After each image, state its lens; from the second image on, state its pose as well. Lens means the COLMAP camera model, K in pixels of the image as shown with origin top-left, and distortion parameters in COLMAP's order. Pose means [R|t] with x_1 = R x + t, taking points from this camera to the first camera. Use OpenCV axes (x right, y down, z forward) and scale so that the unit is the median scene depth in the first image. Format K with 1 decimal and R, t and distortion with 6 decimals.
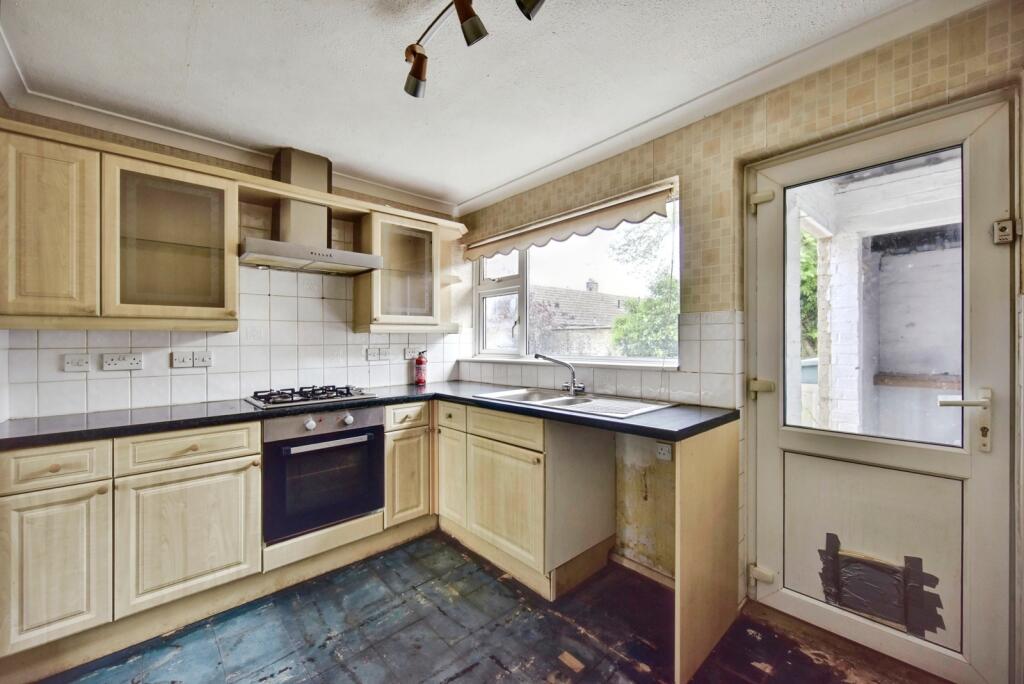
lens RADIAL K [[395.3, 0, 517.2], [0, 395.3, 333.4], [0, 0, 1]] dist [-0.002389, -0.000265]
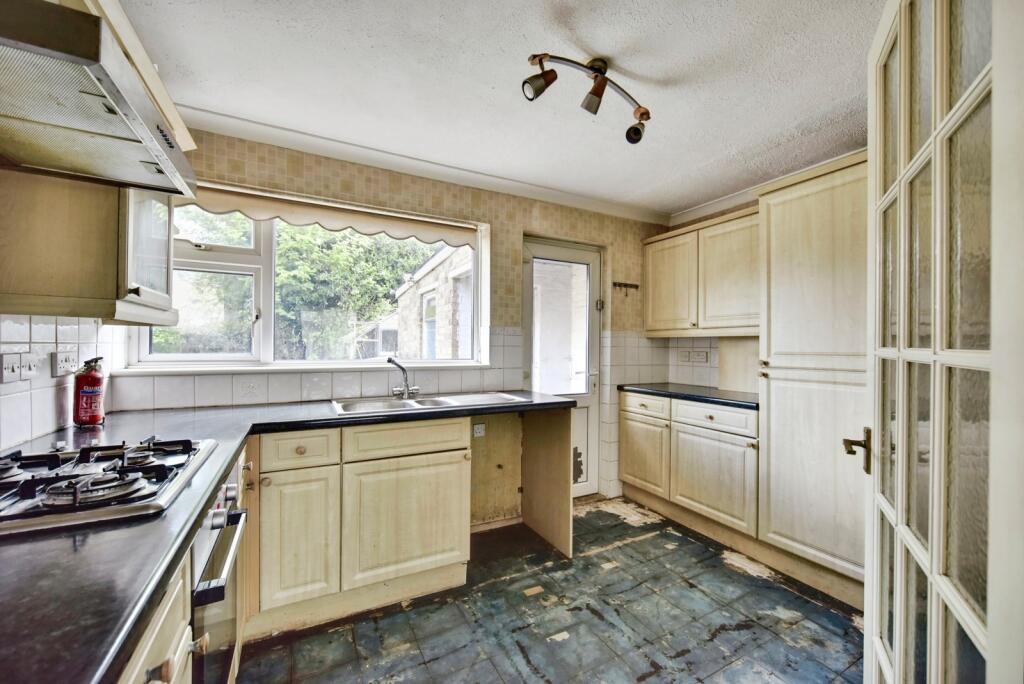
lens RADIAL K [[394.2, 0, 512.2], [0, 394.2, 336.9], [0, 0, 1]] dist [-0.001693, -0.000282]
pose [[0.275295, 0.032465, 0.960811, -0.899702], [-0.034936, 0.999107, -0.023749, 0.017562], [-0.960725, -0.027029, 0.276184, 0.563335]]
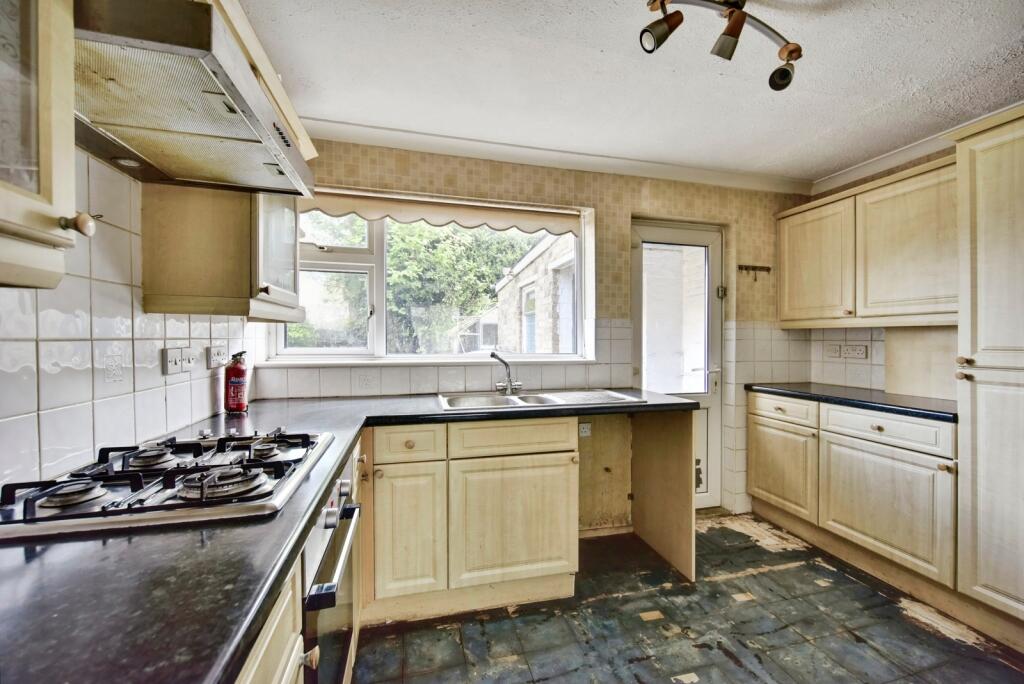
lens RADIAL K [[395.3, 0, 517.2], [0, 395.3, 333.4], [0, 0, 1]] dist [-0.002389, -0.000265]
pose [[0.488203, 0.021341, 0.872469, -0.839185], [-0.030479, 0.999508, -0.007393, 0.016446], [-0.872198, -0.022983, 0.488613, 0.613730]]
